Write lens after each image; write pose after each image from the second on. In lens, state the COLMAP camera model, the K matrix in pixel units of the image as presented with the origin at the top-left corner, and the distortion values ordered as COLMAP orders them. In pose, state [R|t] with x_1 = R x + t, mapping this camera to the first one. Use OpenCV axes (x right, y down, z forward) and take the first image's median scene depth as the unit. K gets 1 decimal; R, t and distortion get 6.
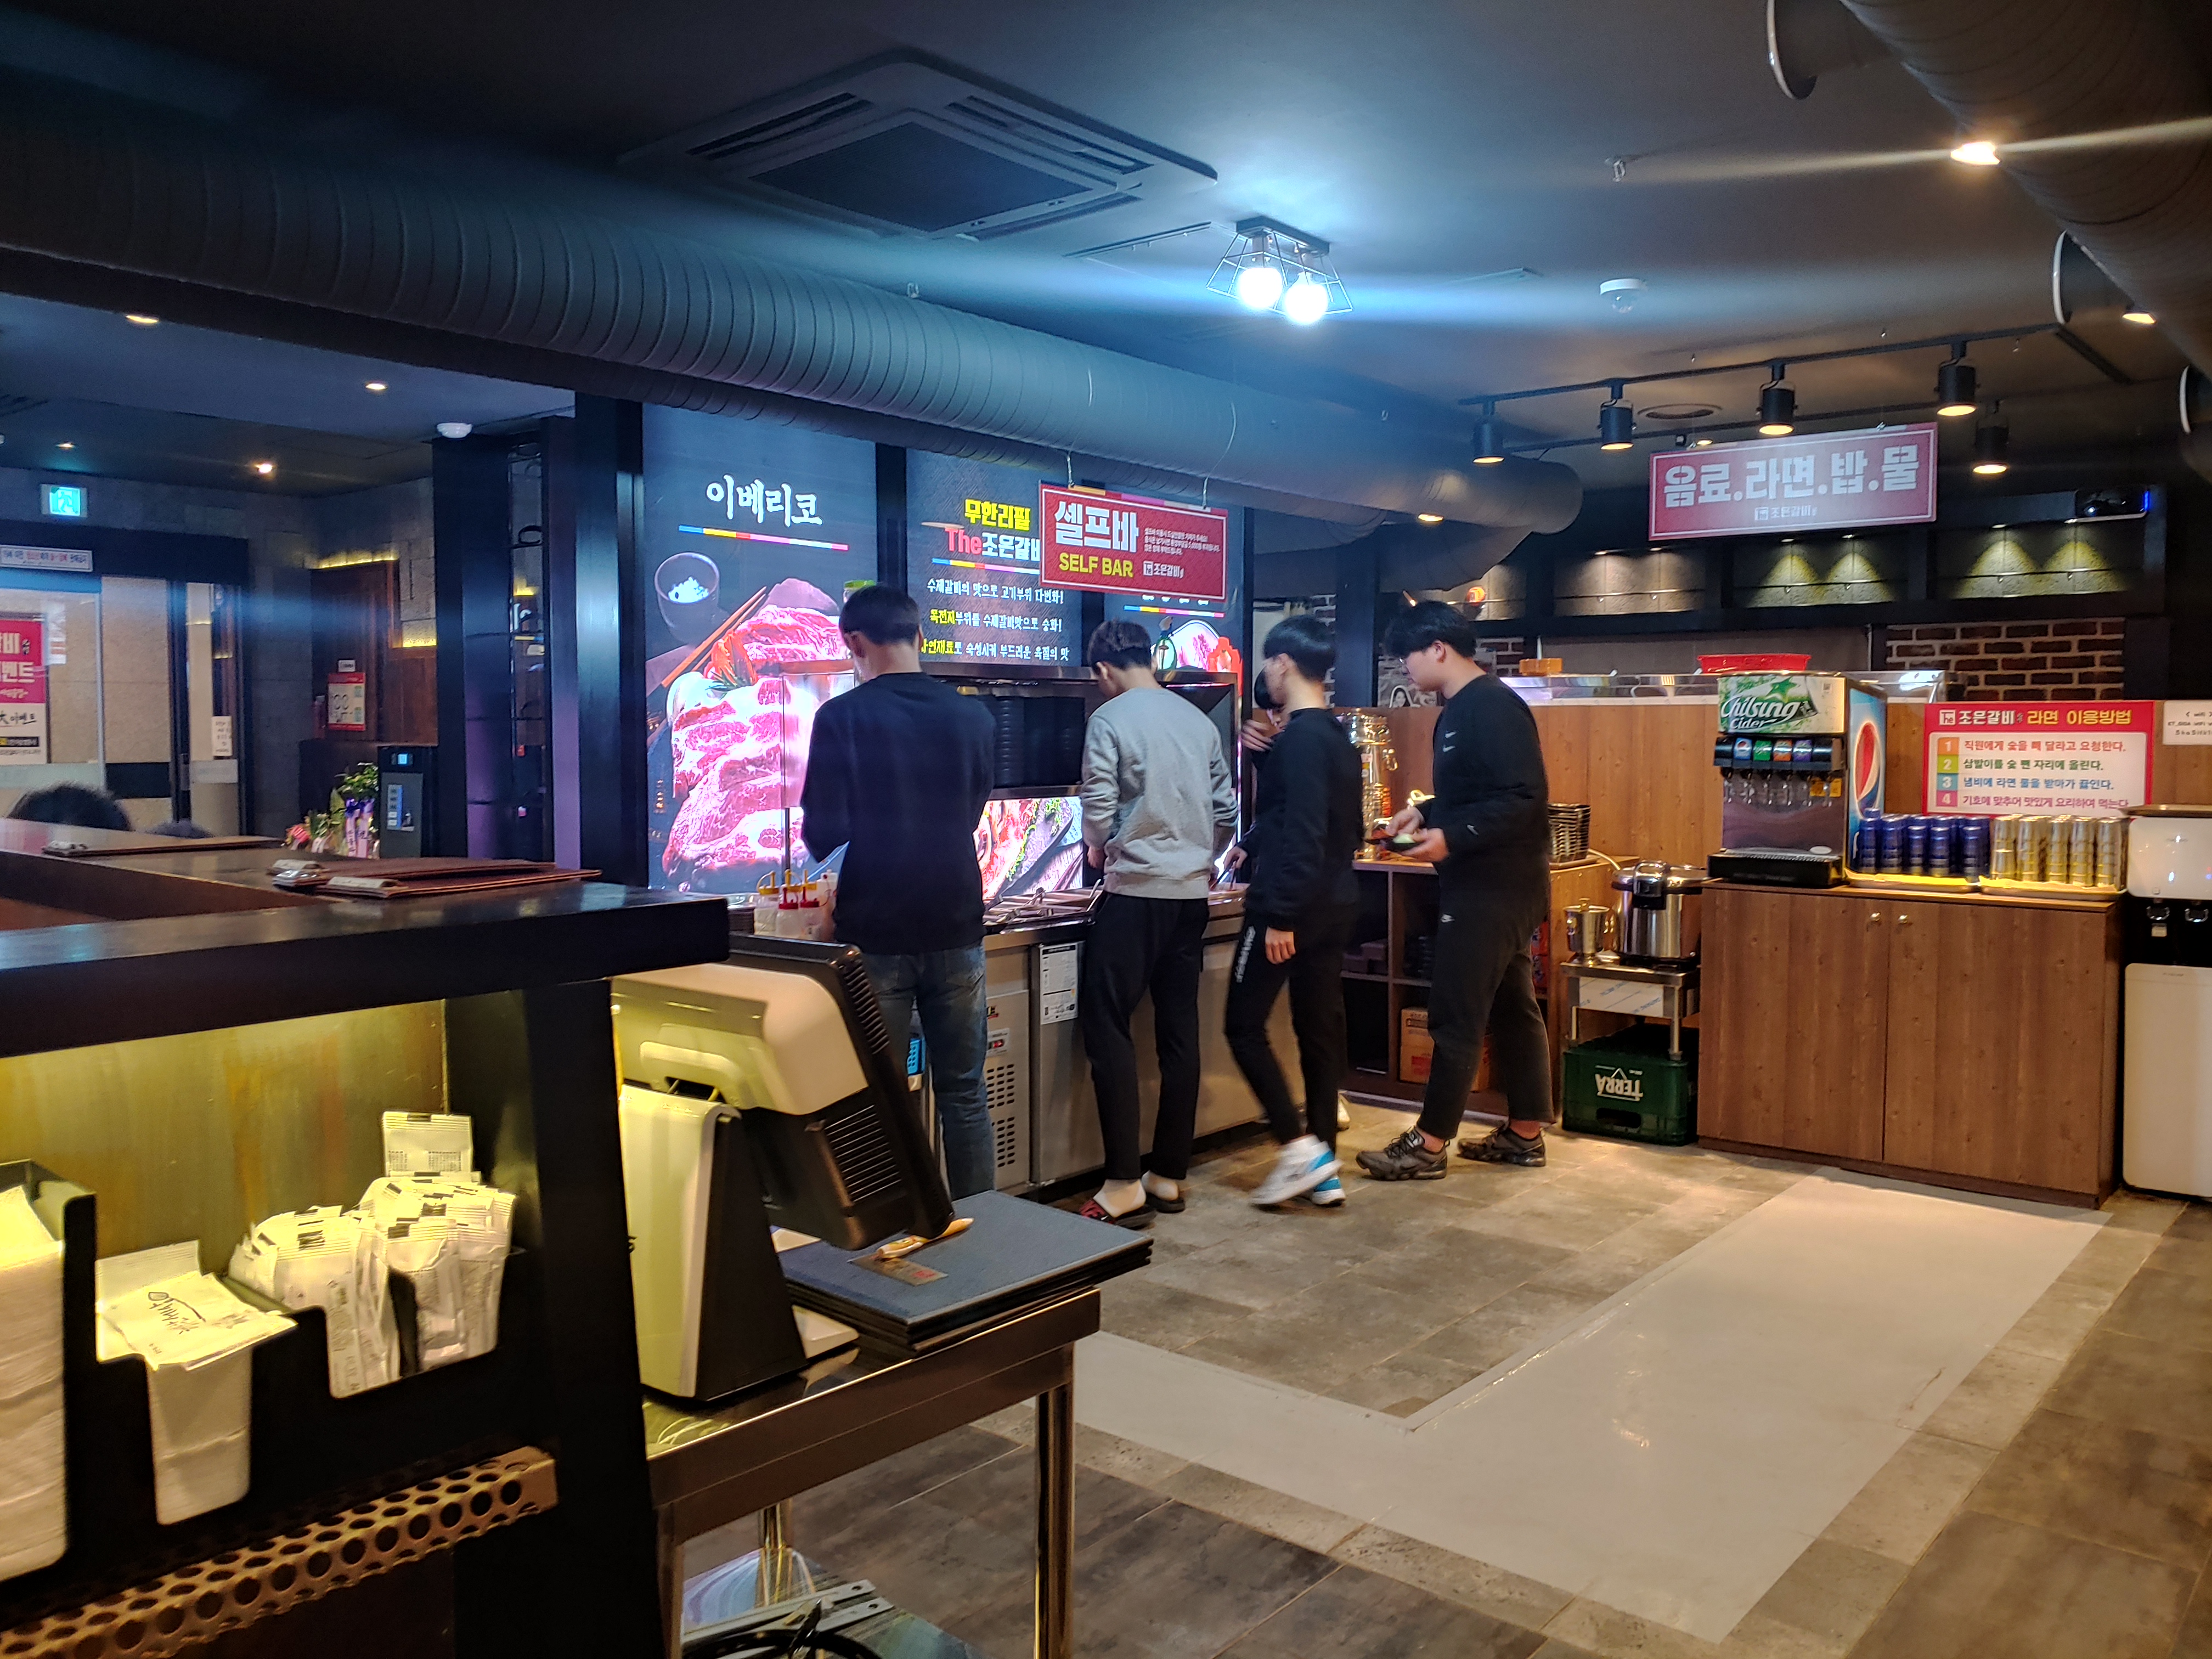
lens RADIAL K [[1678.9, 0, 1139.9], [0, 1678.9, 821.3], [0, 0, 1]] dist [-0.006614, -0.013697]
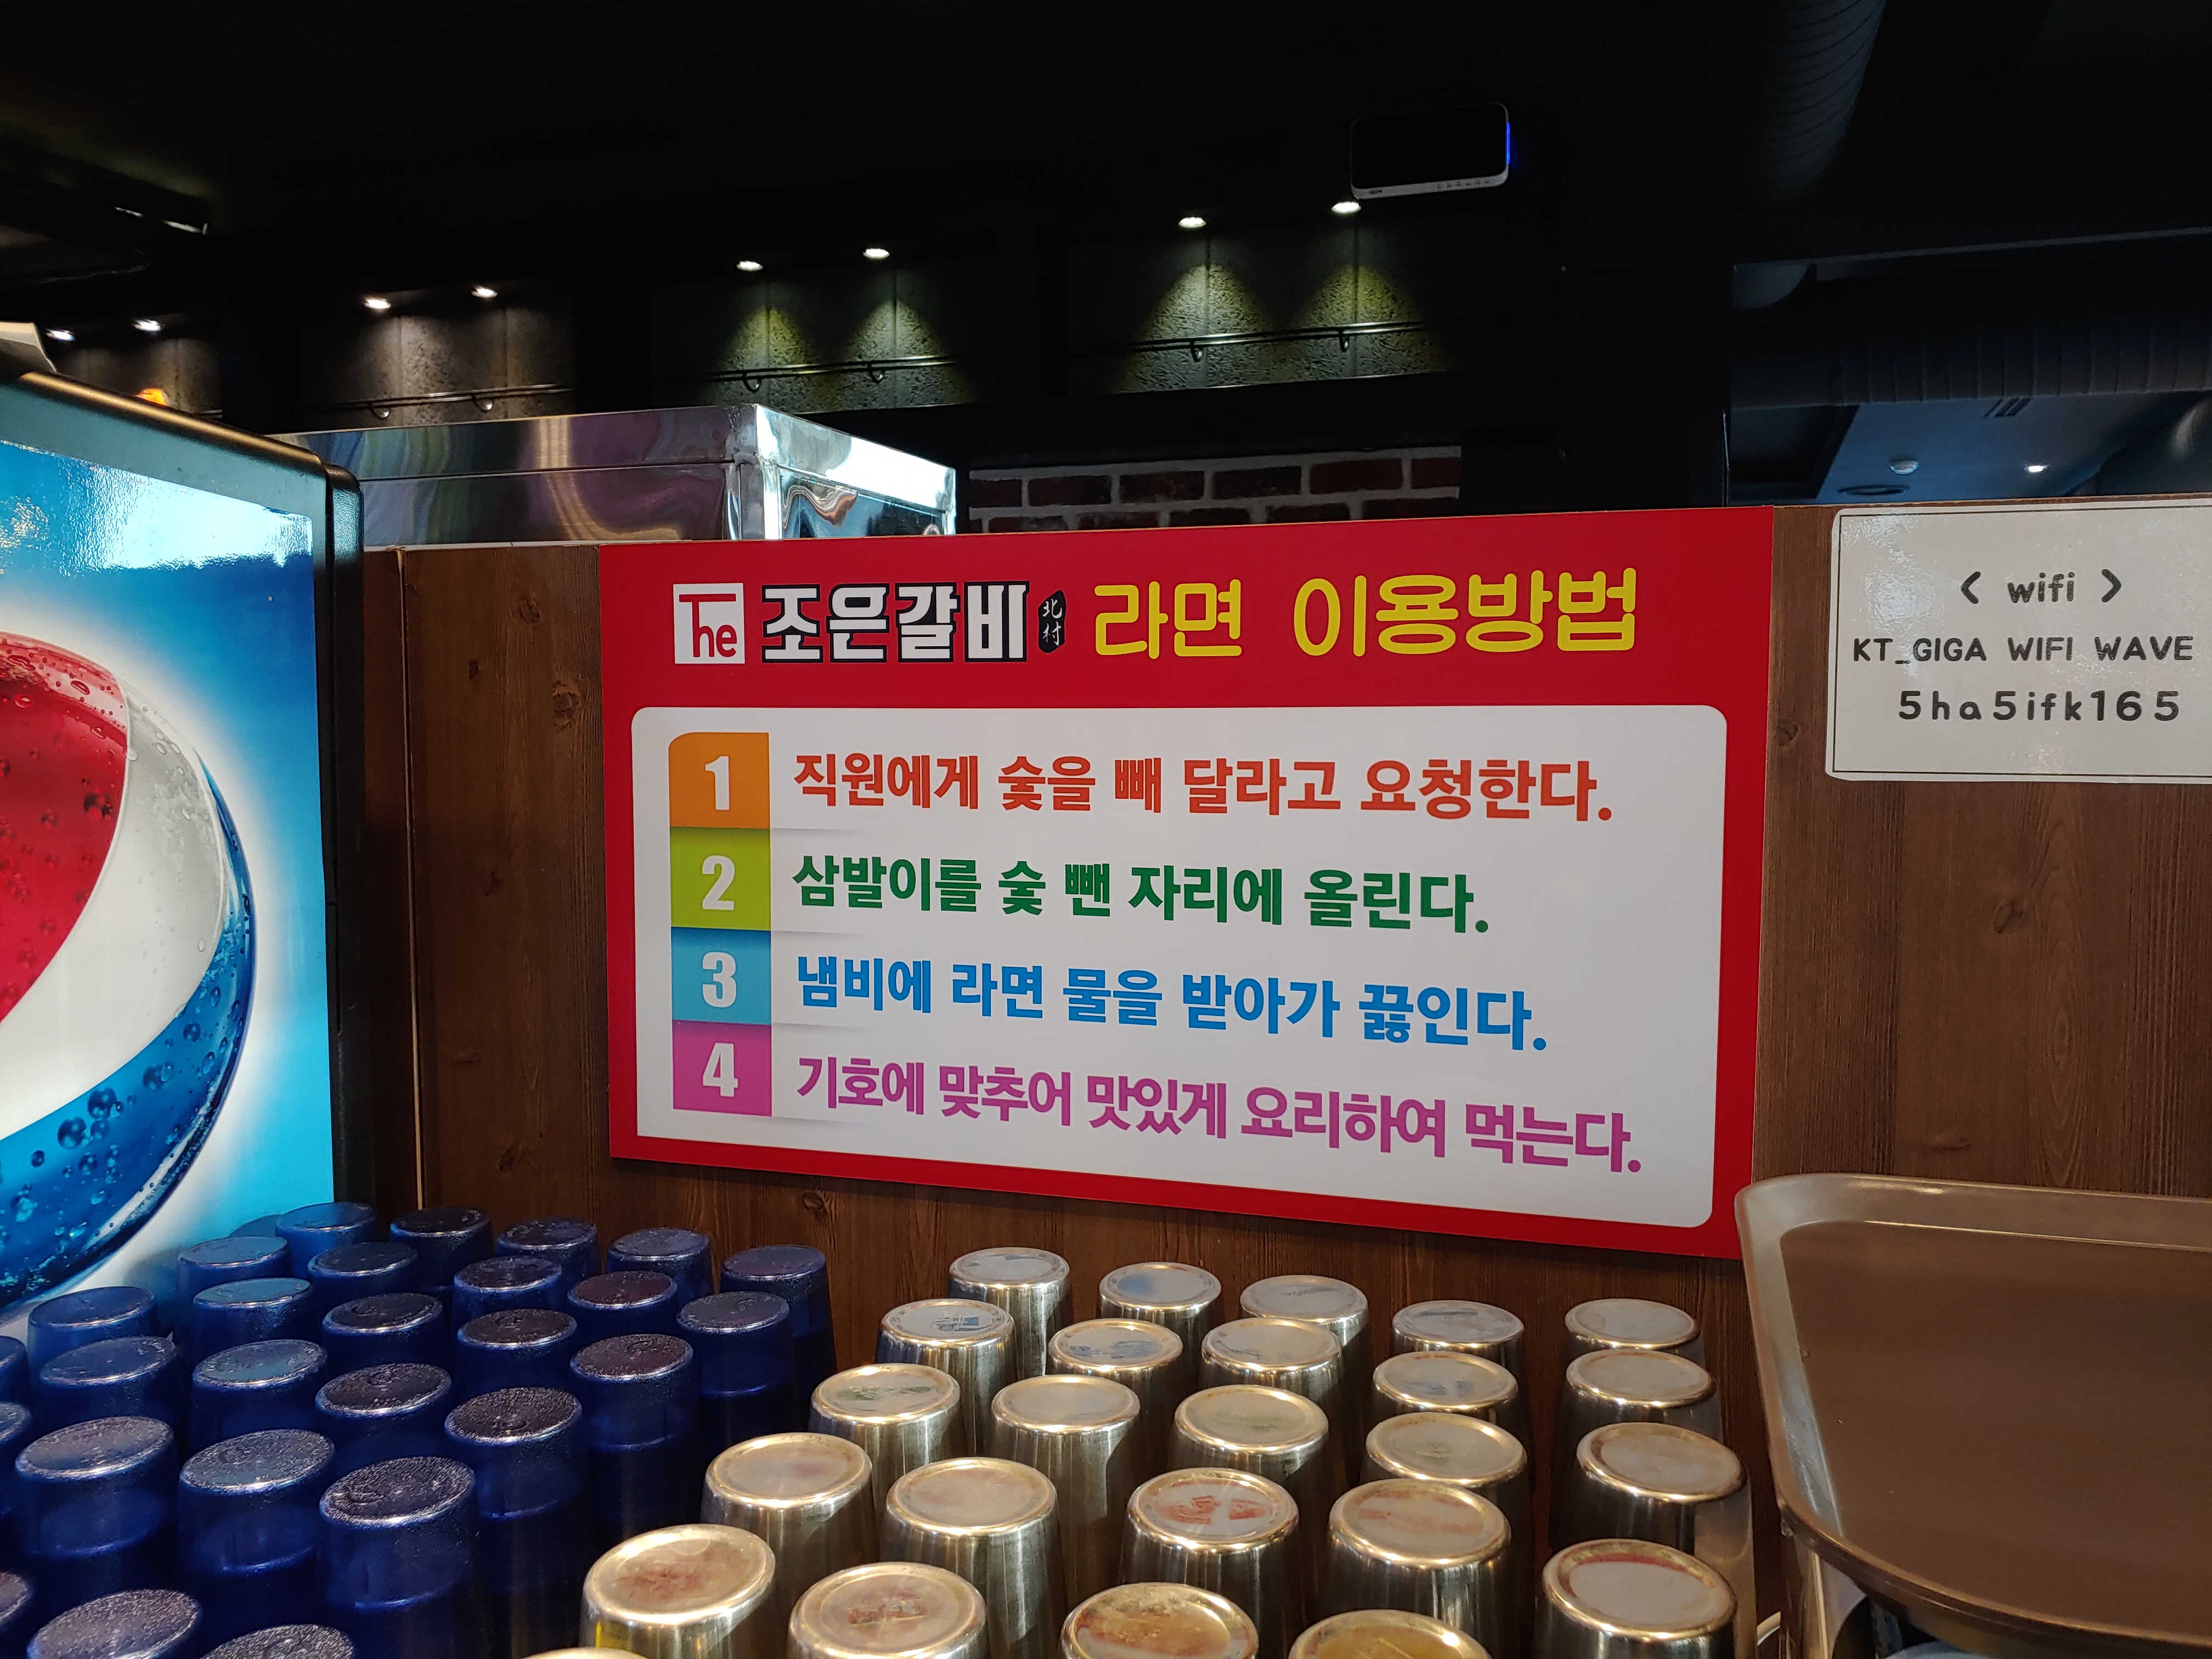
lens RADIAL K [[1678.9, 0, 1113.4], [0, 1678.9, 833.2], [0, 0, 1]] dist [-0.006614, -0.013697]
pose [[0.936802, -0.020933, 0.349233, 0.489801], [0.016888, 0.999750, 0.014623, -0.044126], [-0.349452, -0.007801, 0.936922, 0.868996]]
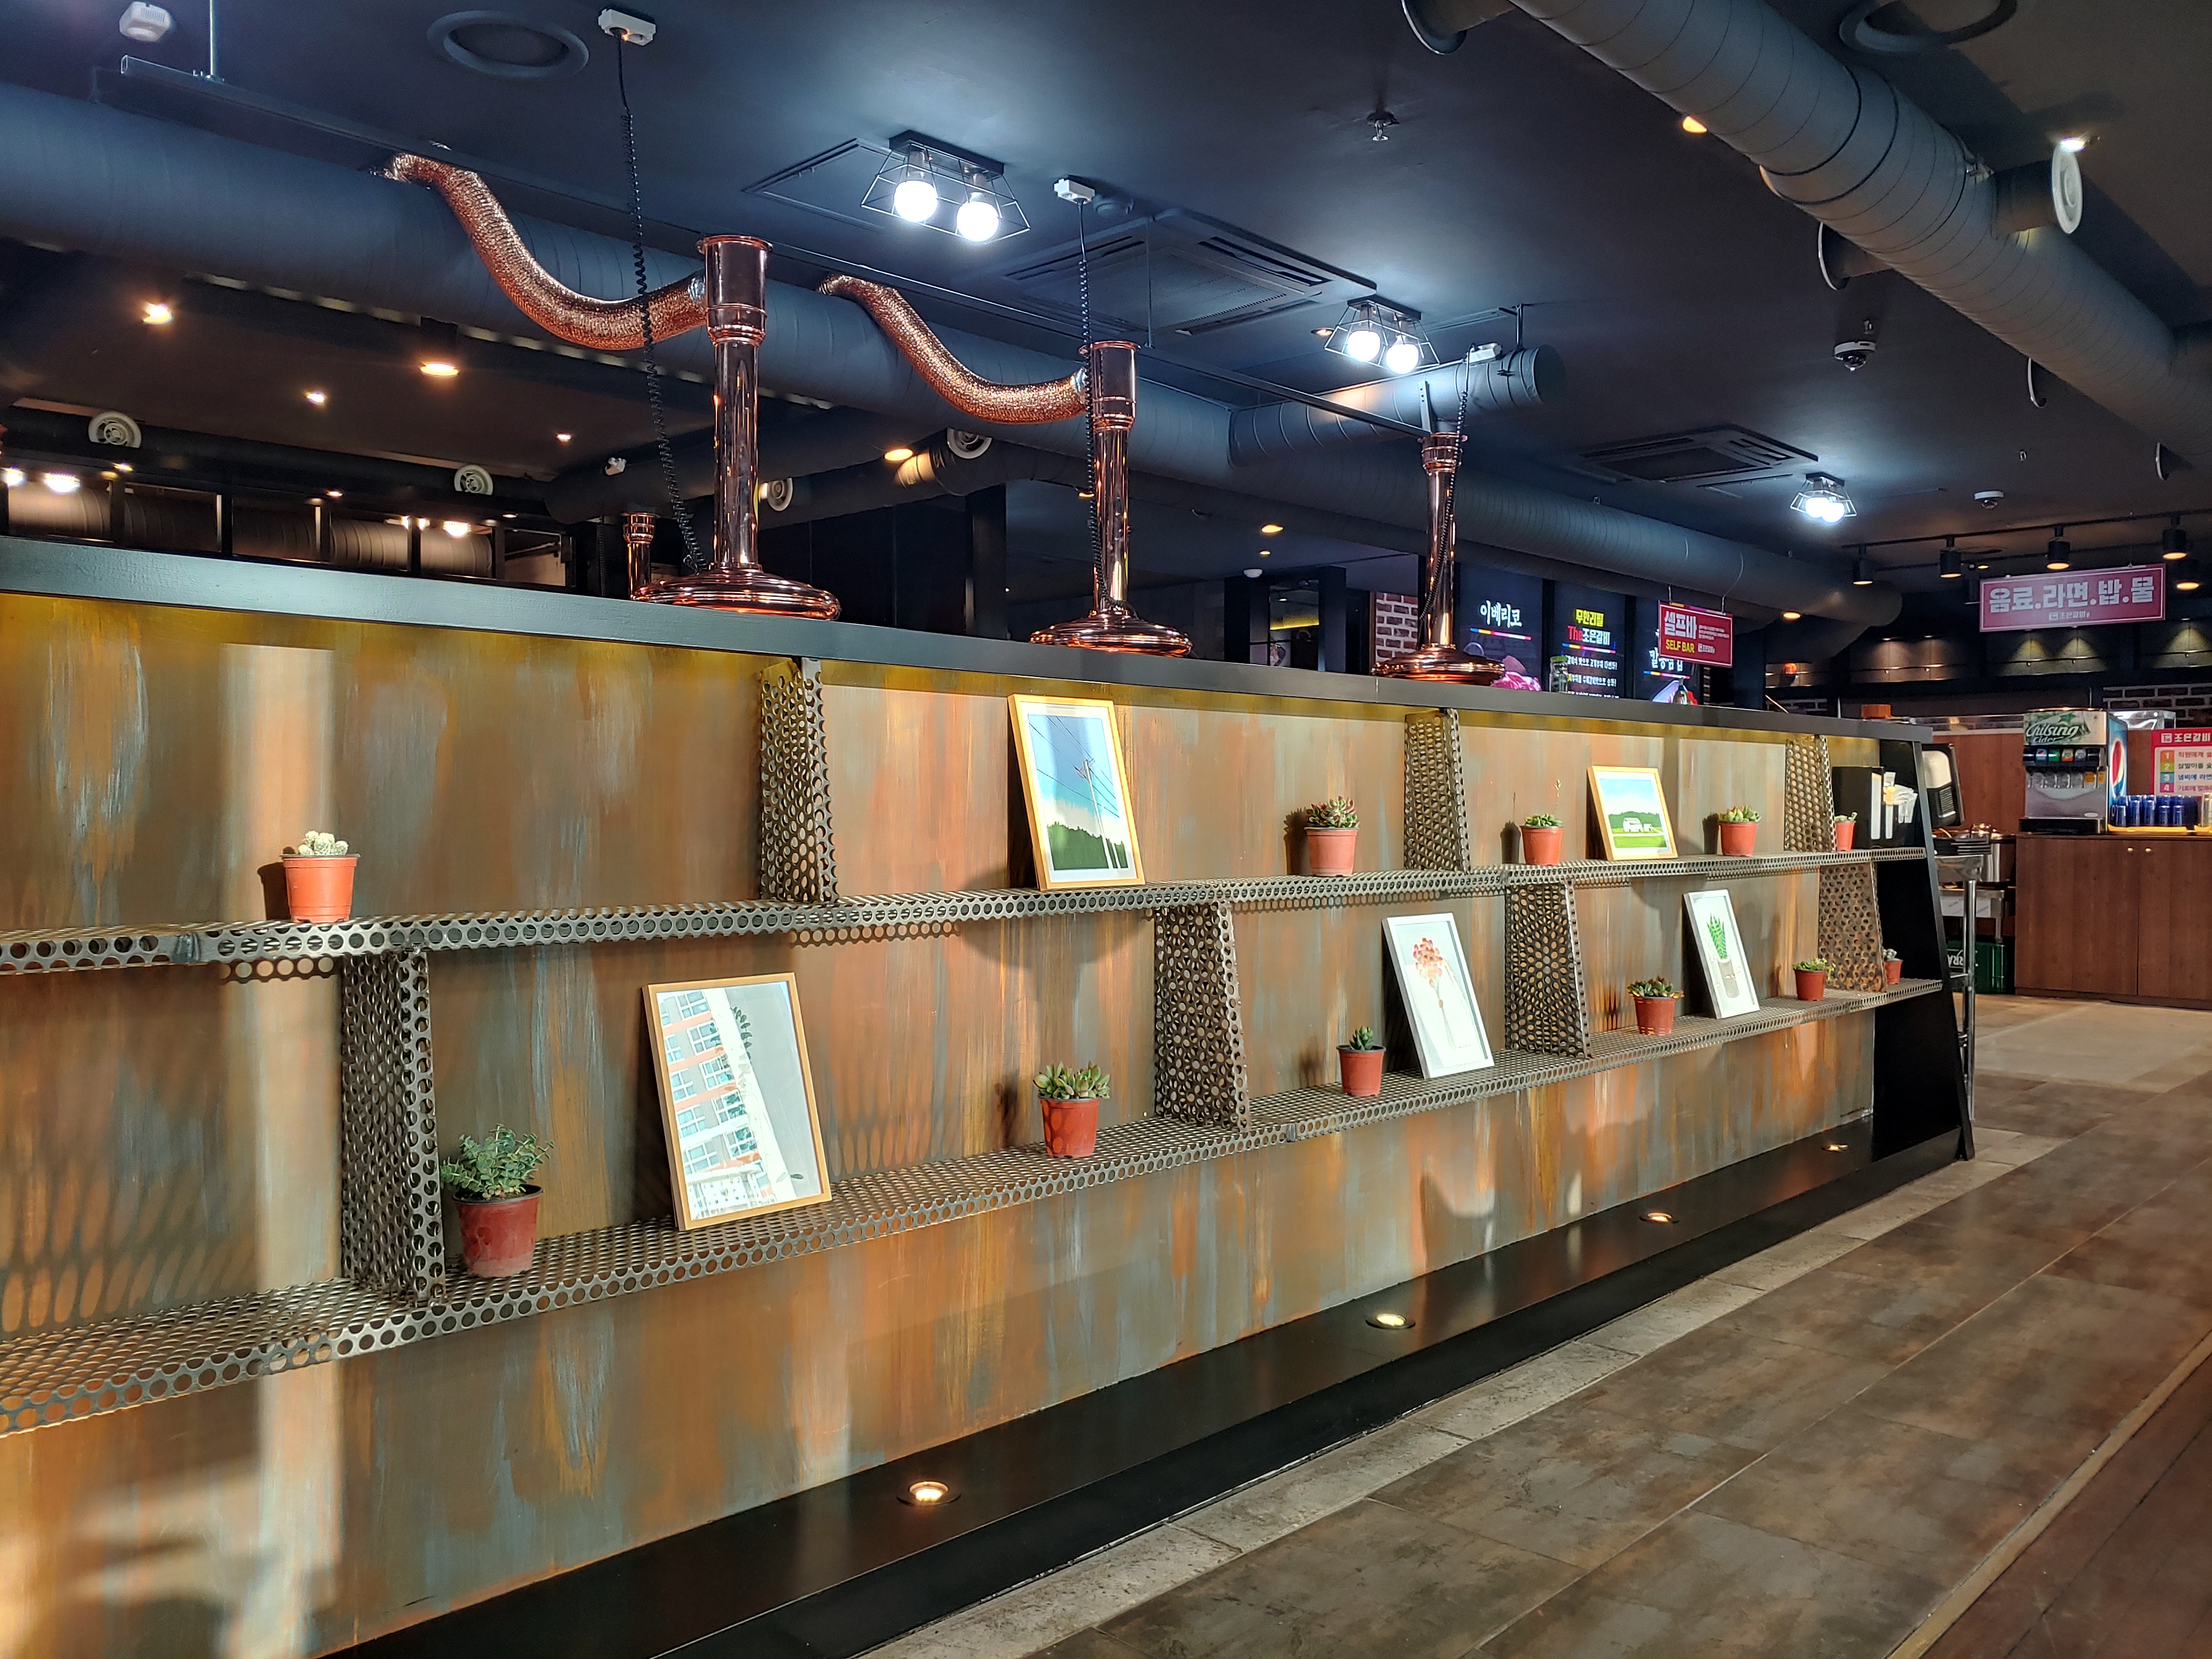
lens RADIAL K [[1678.9, 0, 1035.6], [0, 1678.9, 845.9], [0, 0, 1]] dist [-0.006614, -0.013697]
pose [[0.994734, 0.006203, -0.102303, -0.481641], [-0.010081, 0.999248, -0.037436, 0.123530], [0.101993, 0.038270, 0.994049, -0.781611]]
